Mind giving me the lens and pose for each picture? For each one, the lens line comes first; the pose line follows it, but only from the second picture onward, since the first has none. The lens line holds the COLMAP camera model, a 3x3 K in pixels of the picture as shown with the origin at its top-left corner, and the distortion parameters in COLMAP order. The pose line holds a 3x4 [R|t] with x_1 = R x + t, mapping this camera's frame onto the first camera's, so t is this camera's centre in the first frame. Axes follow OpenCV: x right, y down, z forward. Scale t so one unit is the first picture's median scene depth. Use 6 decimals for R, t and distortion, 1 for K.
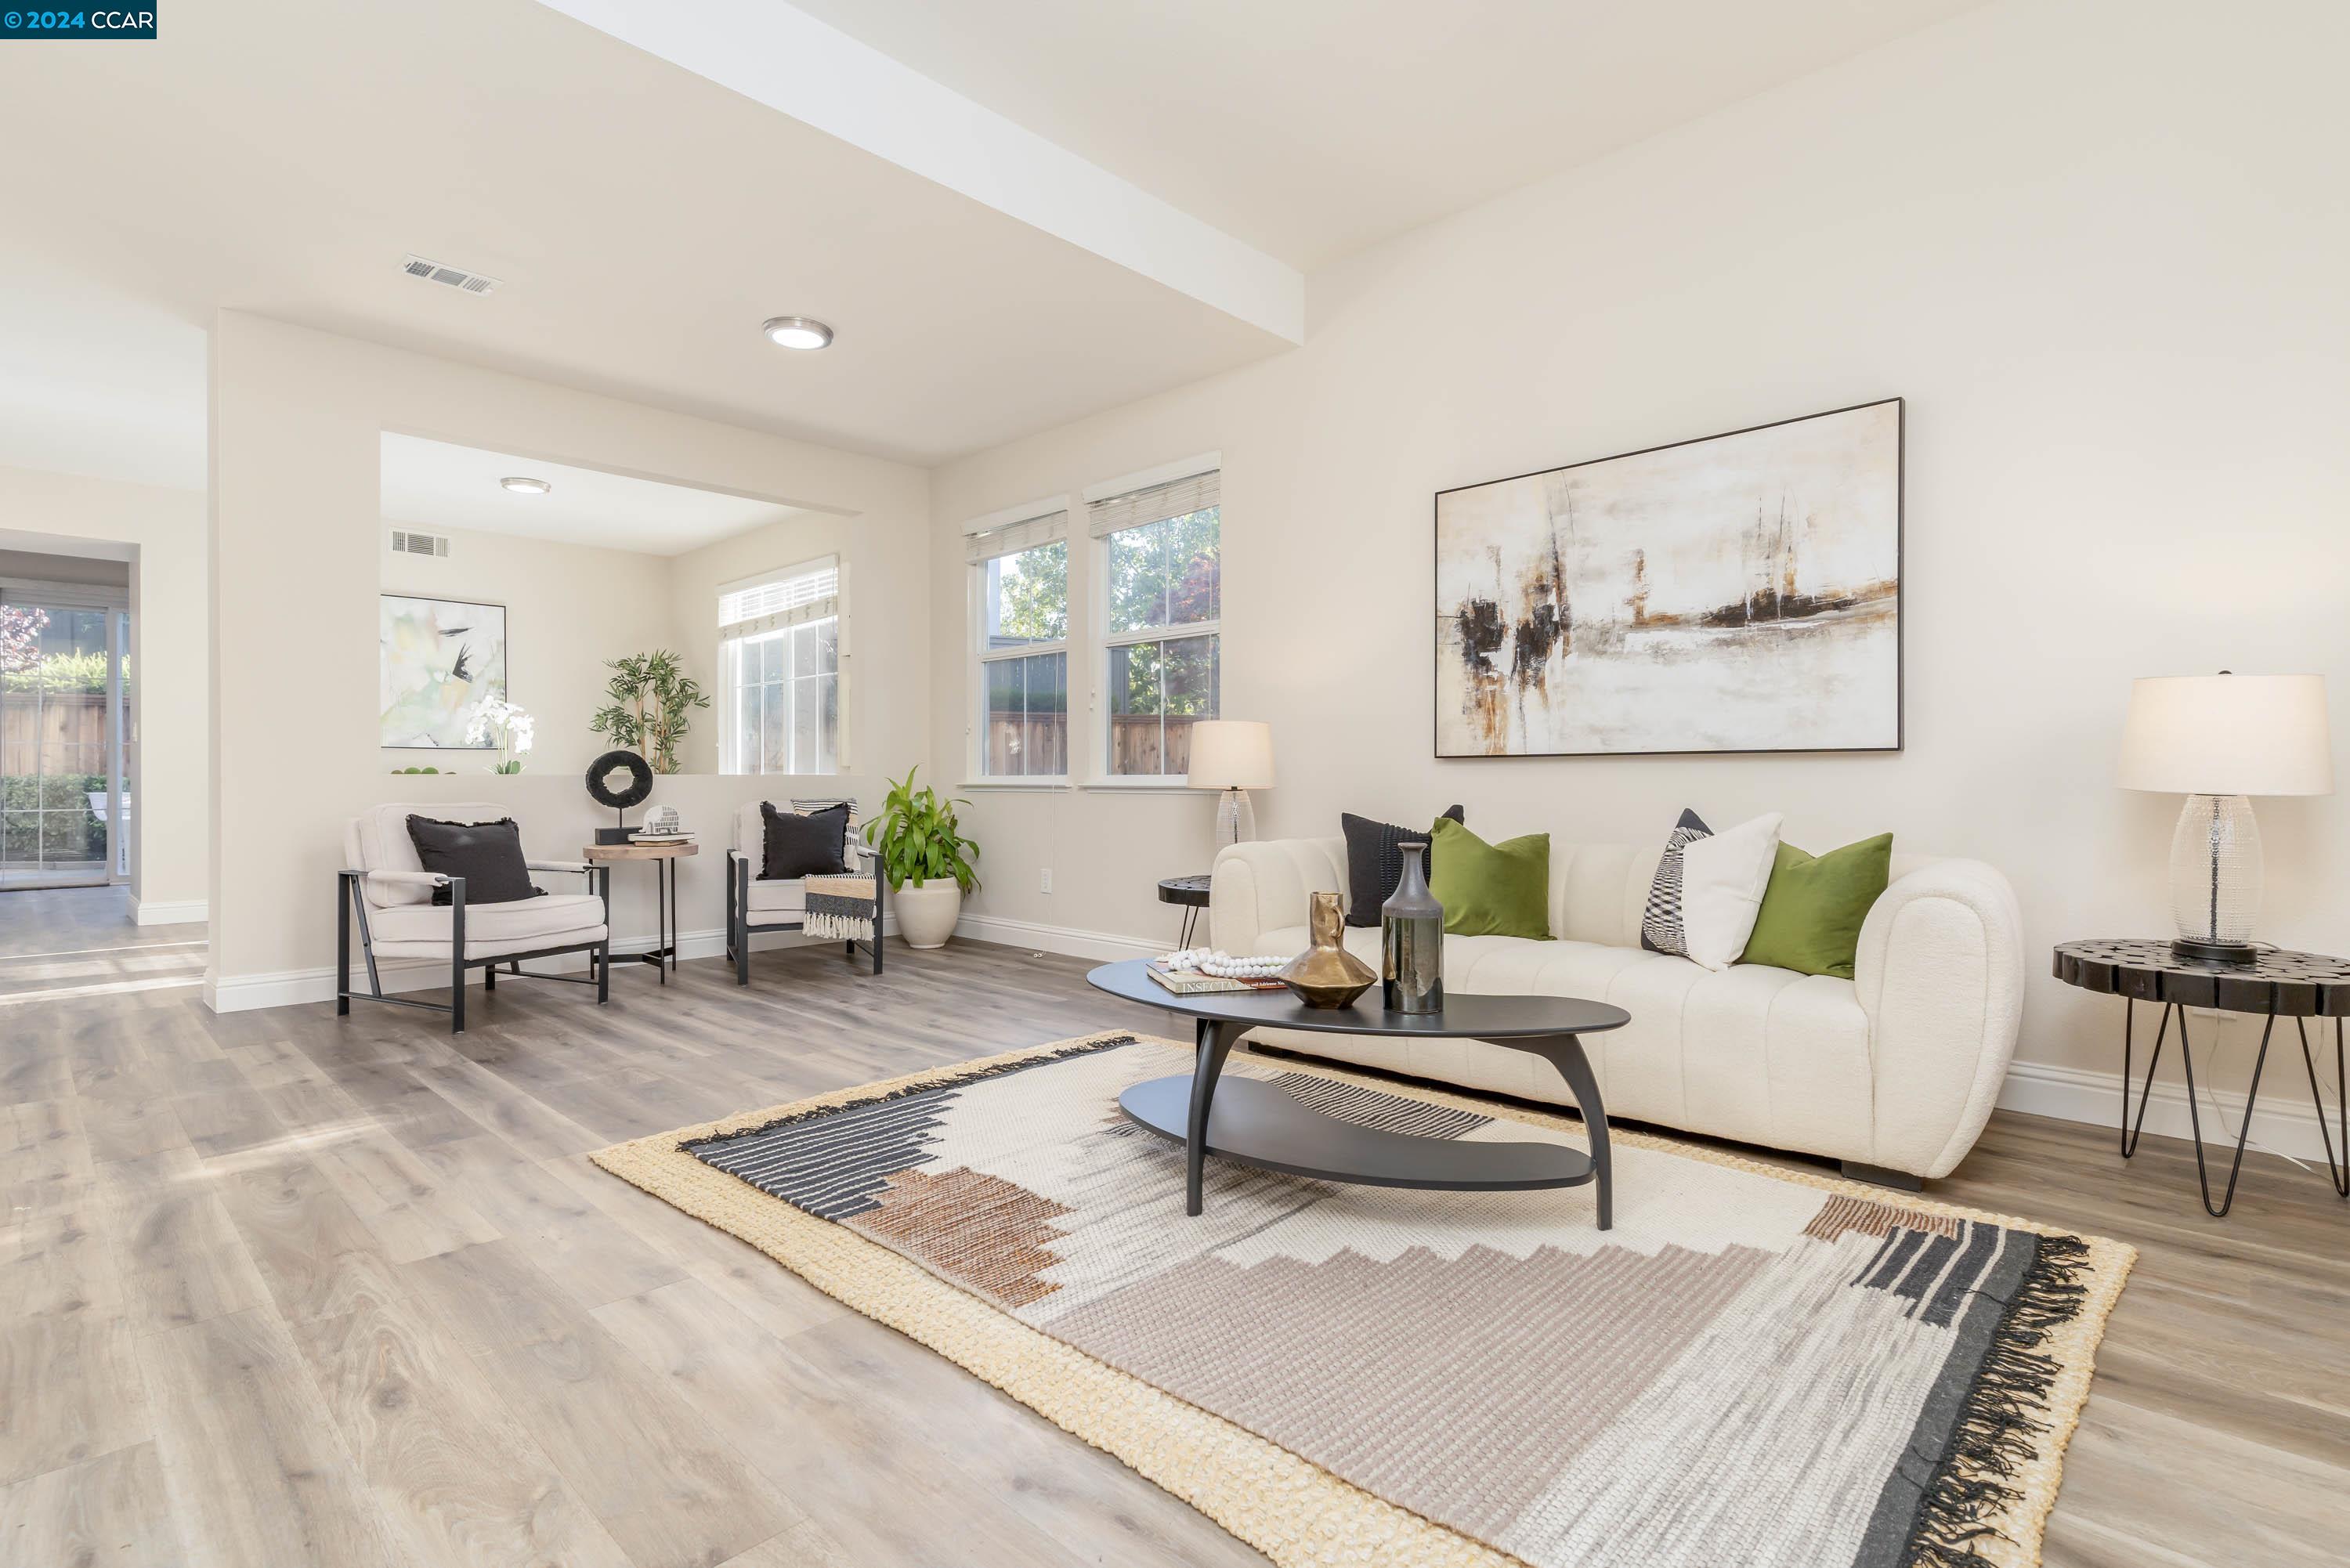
lens RADIAL K [[1130.3, 0, 1167.6], [0, 1130.3, 779.0], [0, 0, 1]] dist [0.000462, 0.001063]
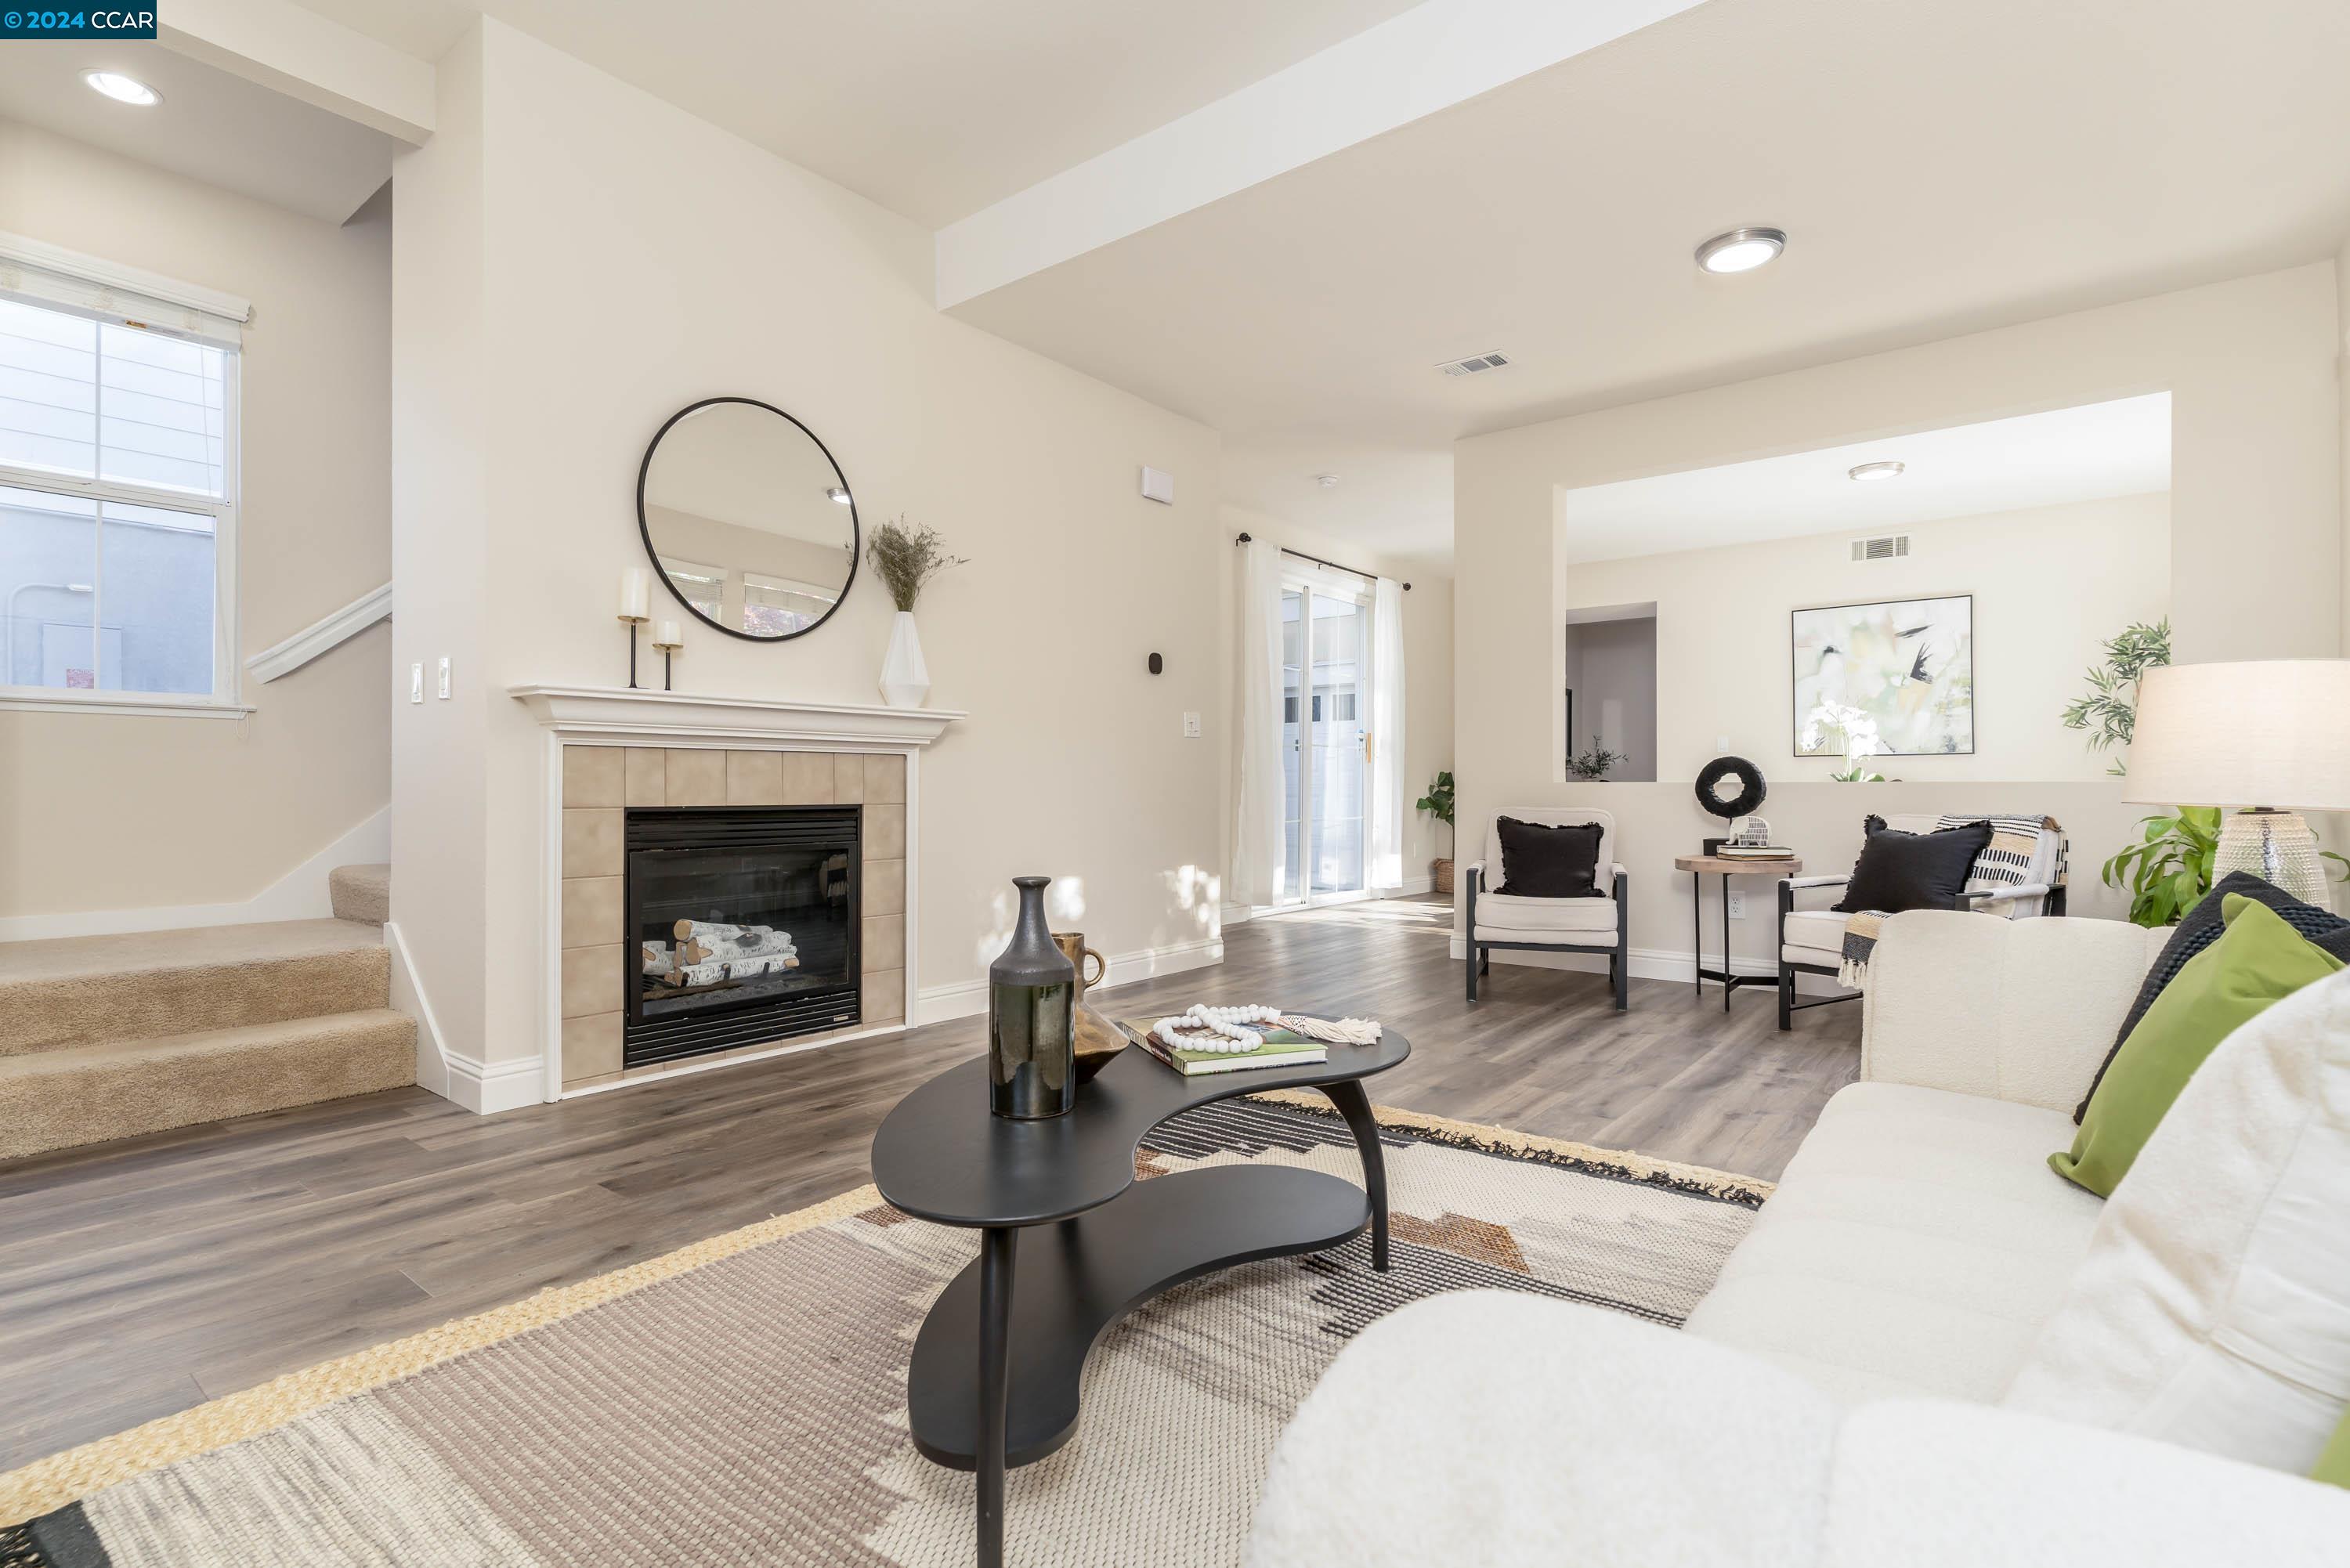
lens RADIAL K [[1130.3, 0, 1161.3], [0, 1130.3, 782.2], [0, 0, 1]] dist [0.000462, 0.001063]
pose [[0.090541, -0.001610, -0.995891, 0.523358], [-0.001378, 0.999998, -0.001742, -0.001861], [0.995892, 0.001530, 0.090539, 0.567537]]
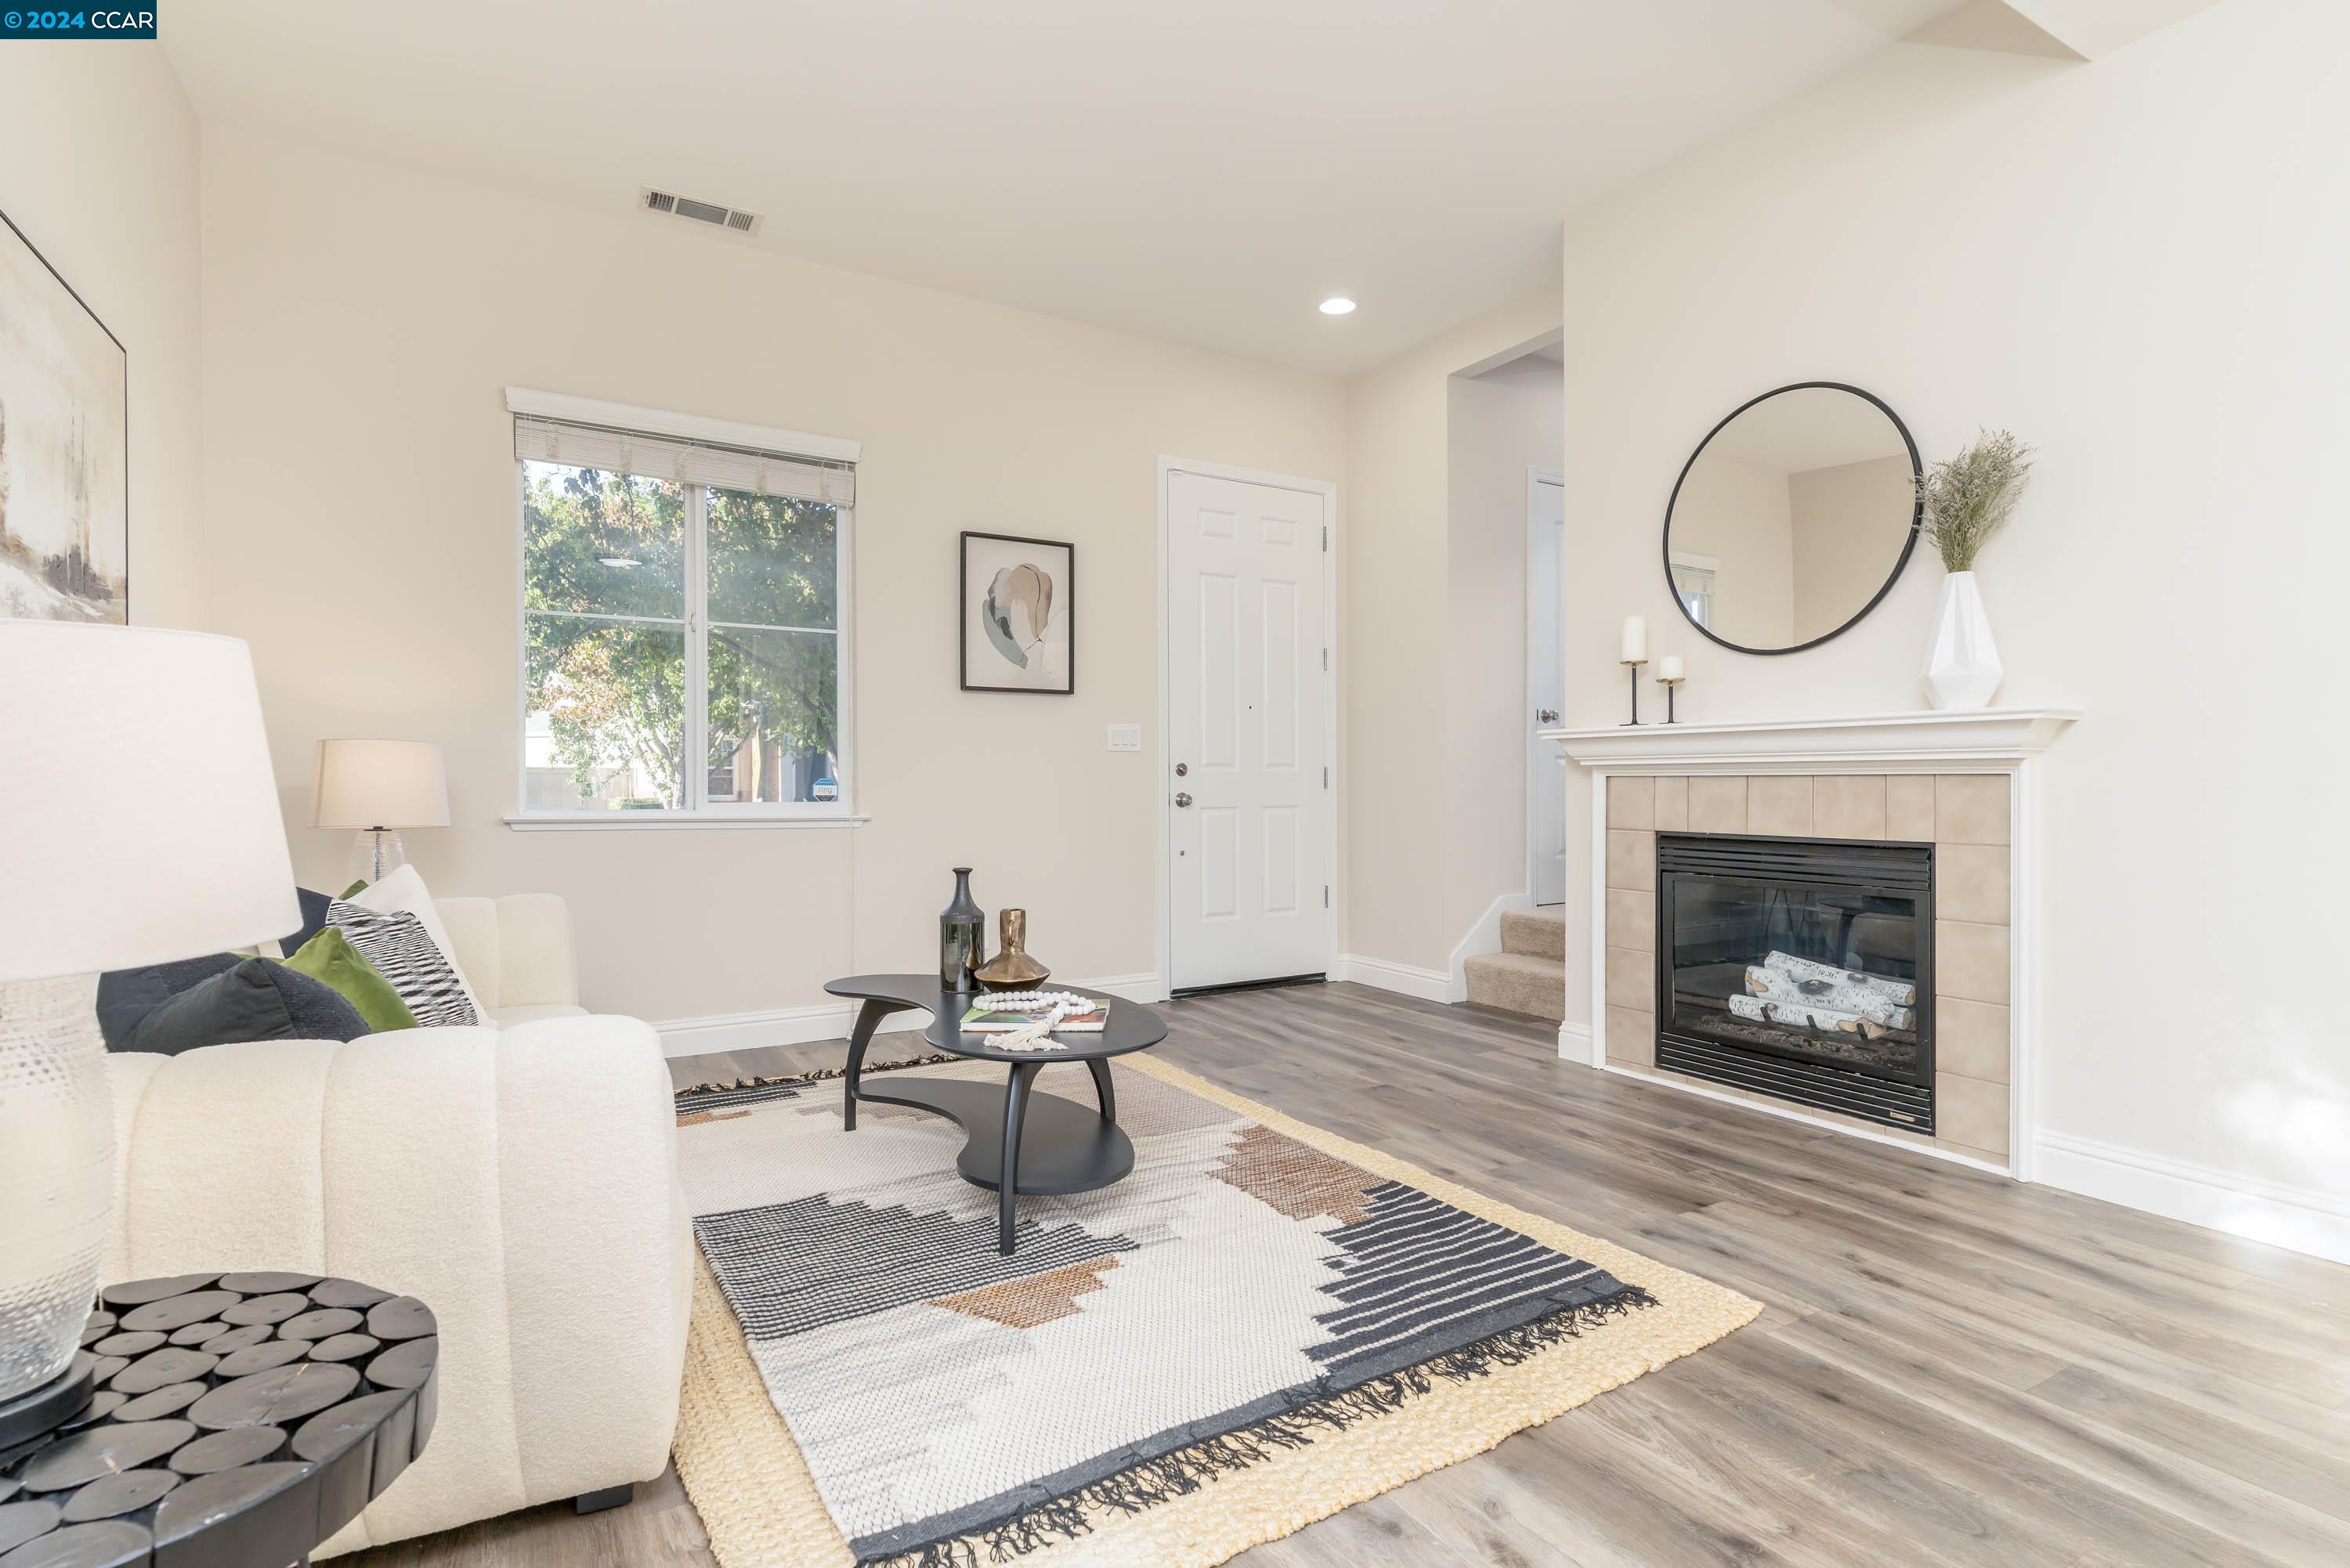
lens RADIAL K [[1130.3, 0, 1166.8], [0, 1130.3, 783.3], [0, 0, 1]] dist [0.000462, 0.001063]
pose [[-0.962823, 0.004335, 0.270099, -0.216868], [0.004527, 0.999990, 0.000089, -0.025269], [-0.270096, 0.001308, -0.962833, 1.253834]]
